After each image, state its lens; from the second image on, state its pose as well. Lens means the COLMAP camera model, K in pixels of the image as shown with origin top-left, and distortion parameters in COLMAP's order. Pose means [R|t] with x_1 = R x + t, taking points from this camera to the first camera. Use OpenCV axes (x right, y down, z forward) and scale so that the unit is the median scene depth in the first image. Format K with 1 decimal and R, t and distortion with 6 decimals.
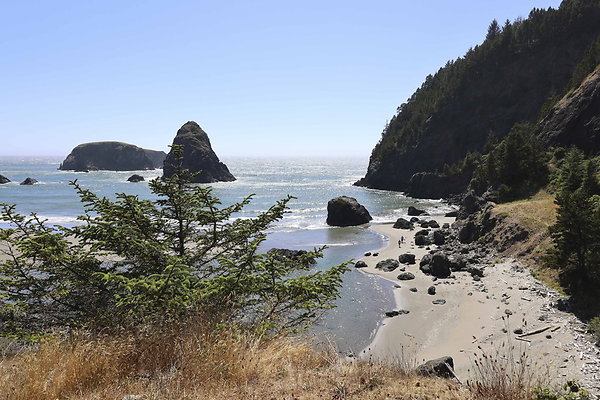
lens RADIAL K [[411.6, 0, 301.8], [0, 411.6, 203.6], [0, 0, 1]] dist [-0.006943, -0.001199]
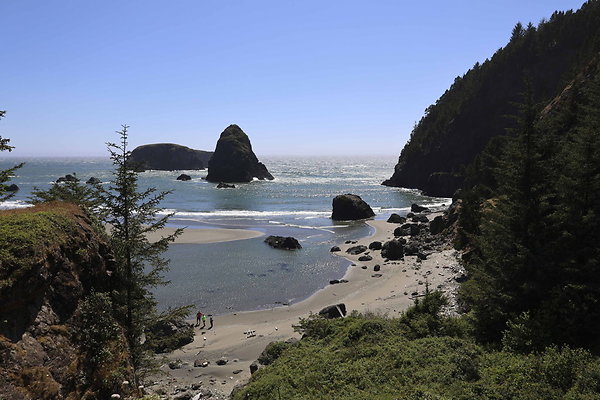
lens RADIAL K [[420.8, 0, 305.9], [0, 420.8, 201.6], [0, 0, 1]] dist [-0.009580, -0.003027]
pose [[0.991446, 0.009529, -0.130173, 0.081866], [-0.009890, 0.999949, -0.002121, 0.003960], [0.130146, 0.003391, 0.991489, -0.093380]]
